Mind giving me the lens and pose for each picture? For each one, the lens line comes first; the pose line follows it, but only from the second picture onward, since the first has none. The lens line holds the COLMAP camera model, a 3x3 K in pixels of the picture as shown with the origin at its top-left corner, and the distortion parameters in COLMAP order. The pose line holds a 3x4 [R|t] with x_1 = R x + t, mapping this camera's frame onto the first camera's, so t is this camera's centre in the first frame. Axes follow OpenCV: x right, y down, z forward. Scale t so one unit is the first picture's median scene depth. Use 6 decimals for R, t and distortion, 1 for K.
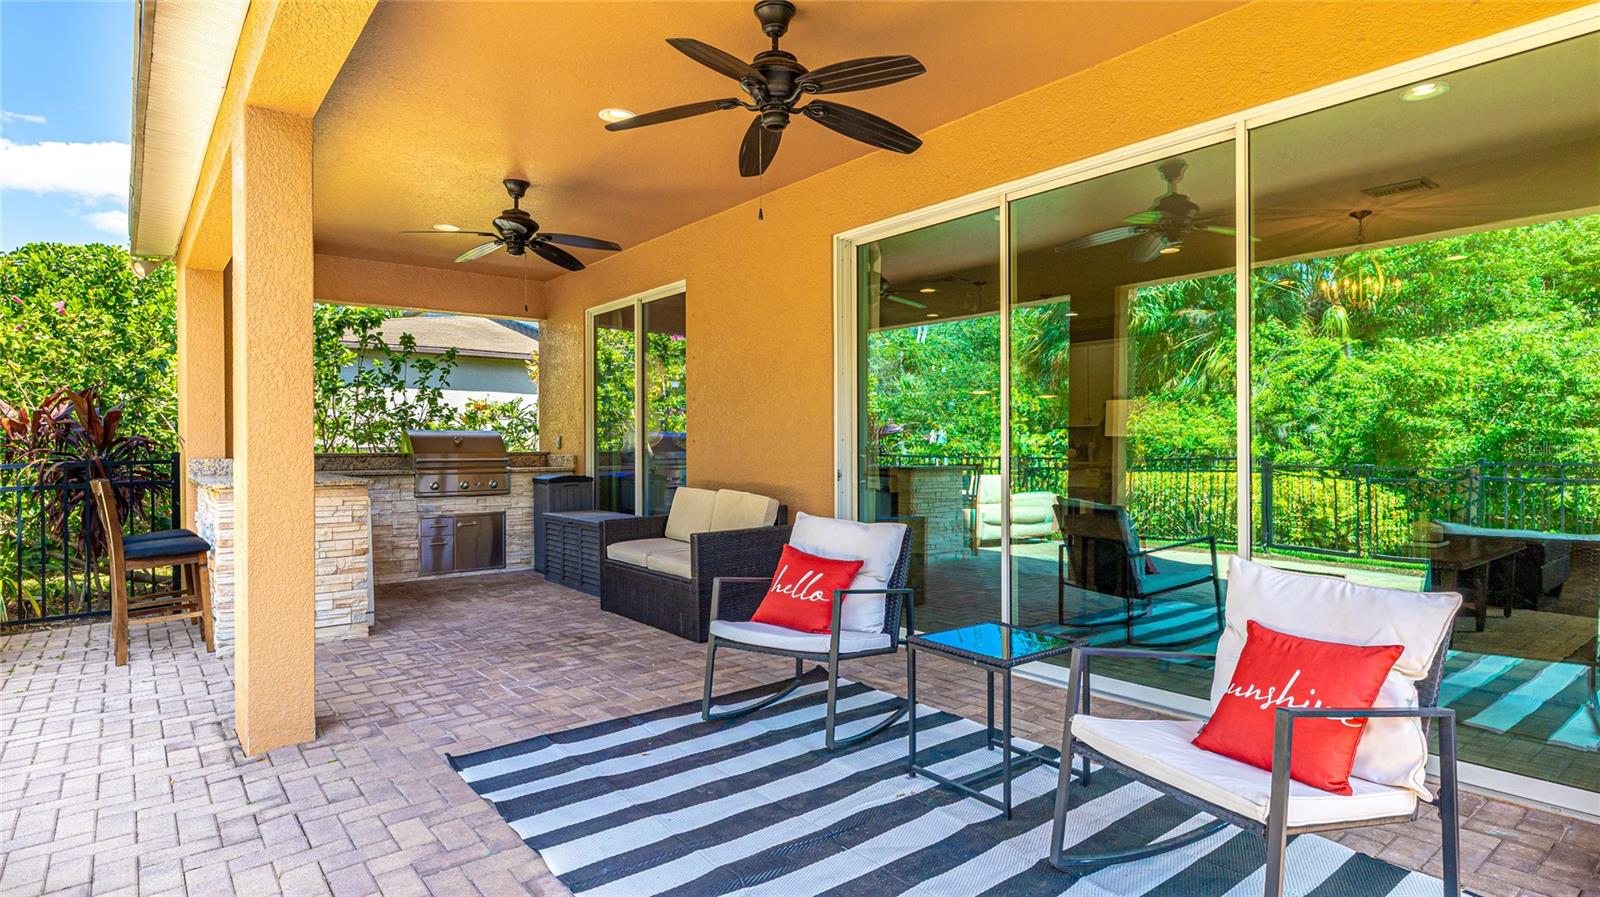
lens RADIAL K [[847.7, 0, 795.2], [0, 847.7, 444.8], [0, 0, 1]] dist [0.003429, -0.000760]
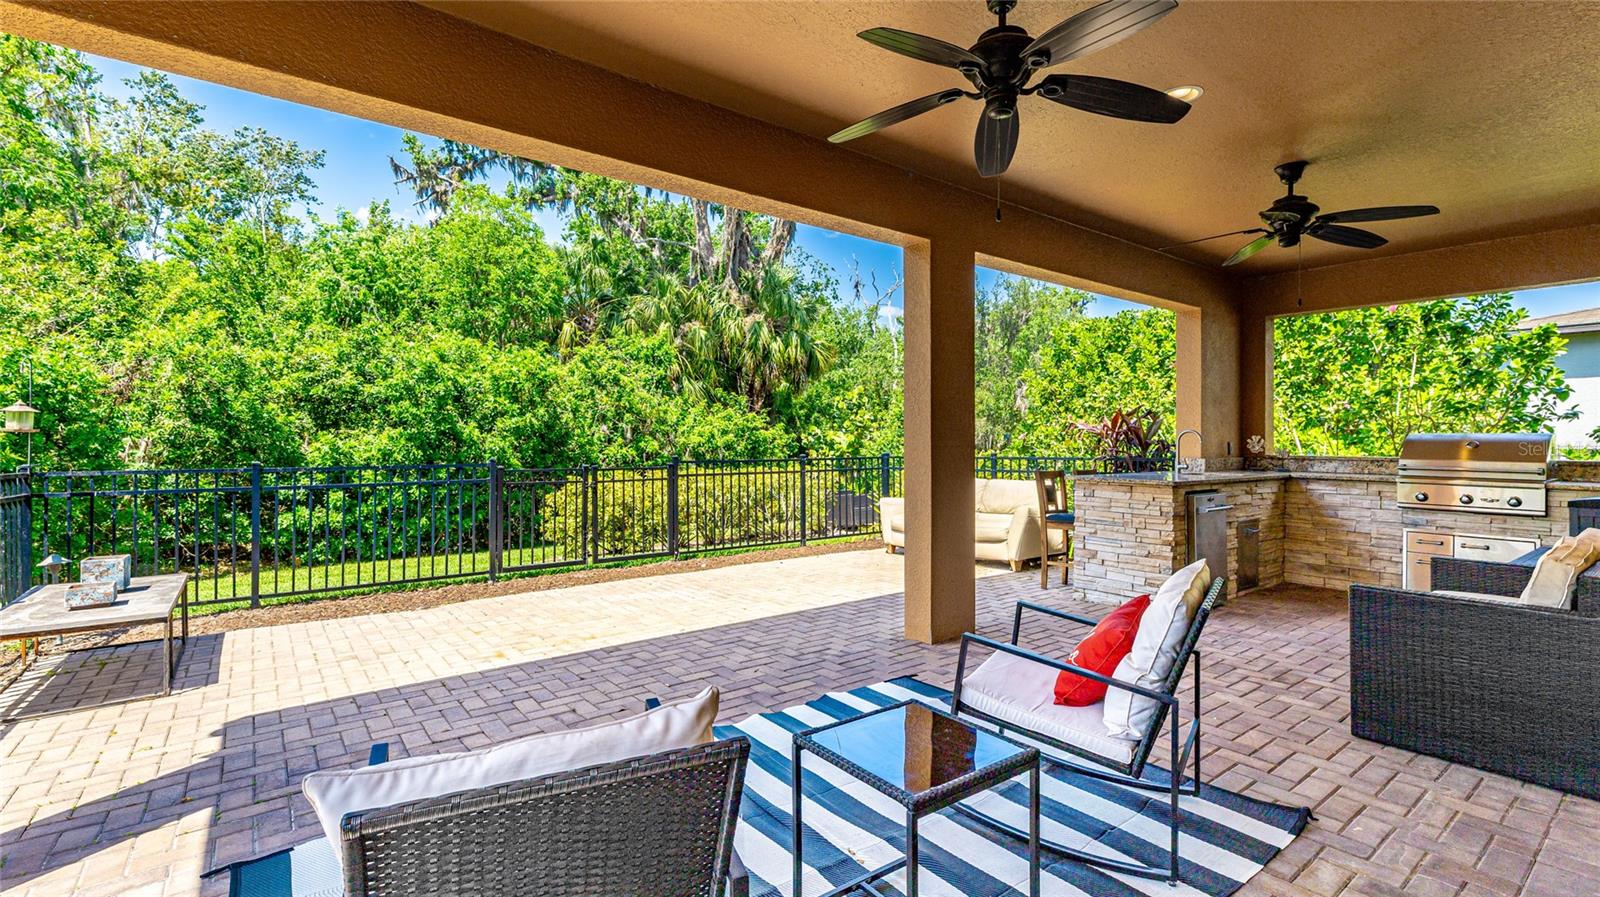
lens RADIAL K [[723.5, 0, 801.9], [0, 723.5, 440.5], [0, 0, 1]] dist [-0.000337, -0.000032]
pose [[-0.015753, 0.009021, -0.999835, 0.416083], [-0.005134, 0.999945, 0.009103, -0.017266], [0.999863, 0.005277, -0.015706, 0.441409]]
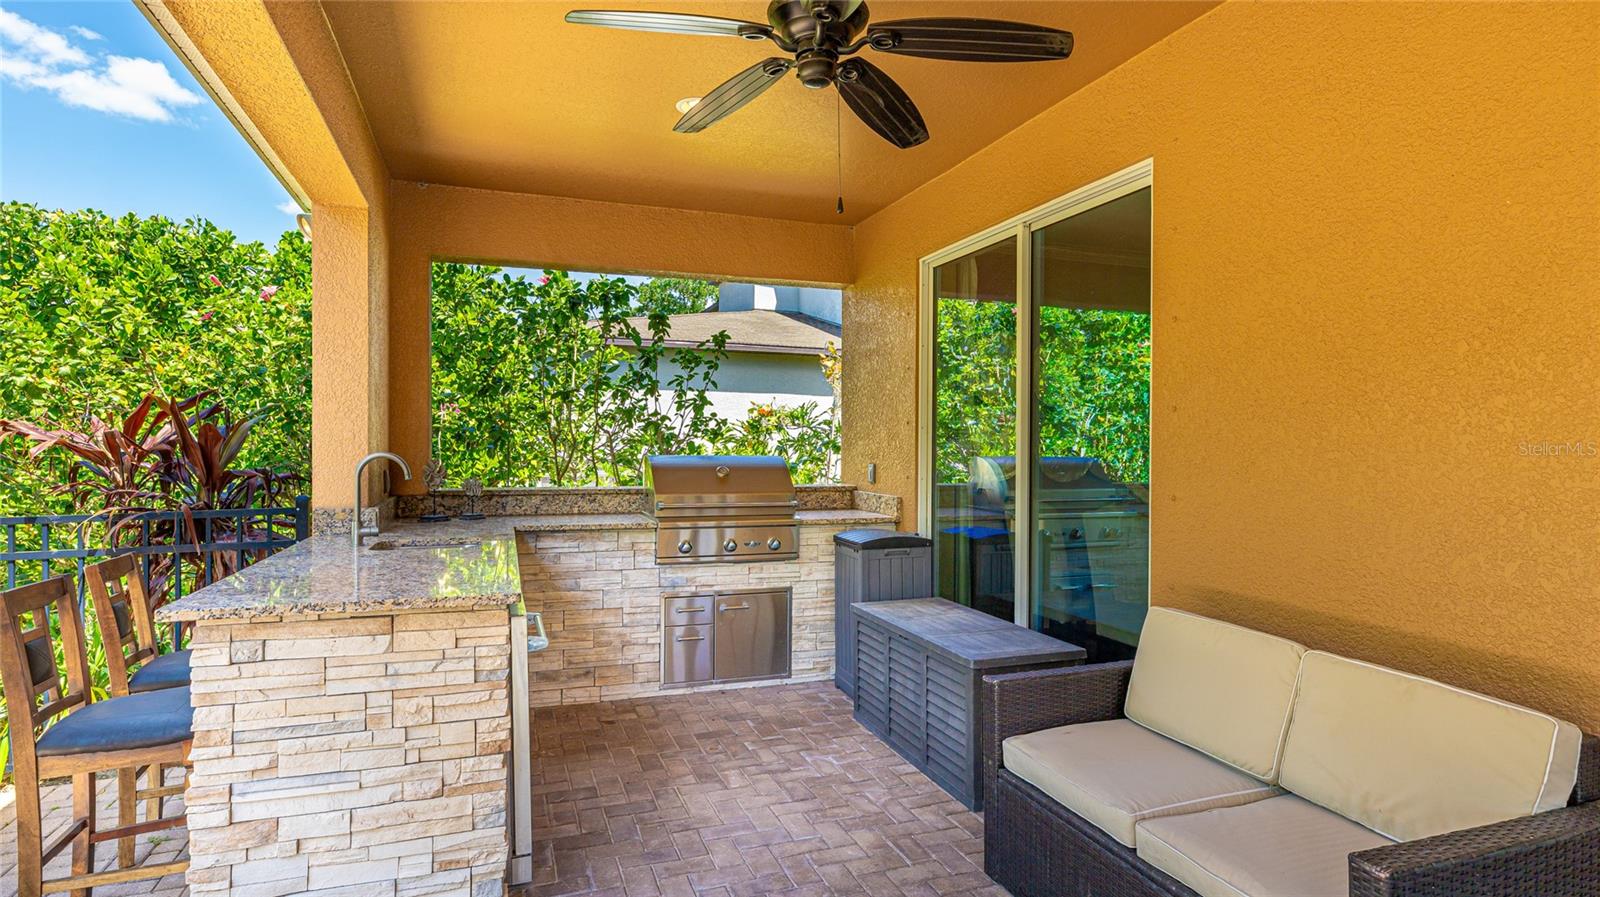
lens RADIAL K [[847.7, 0, 790.8], [0, 847.7, 443.5], [0, 0, 1]] dist [0.003429, -0.000760]
pose [[0.944185, 0.010899, -0.329234, -0.177606], [-0.010993, 0.999938, 0.001577, -0.036240], [0.329231, 0.002130, 0.944247, 0.527624]]
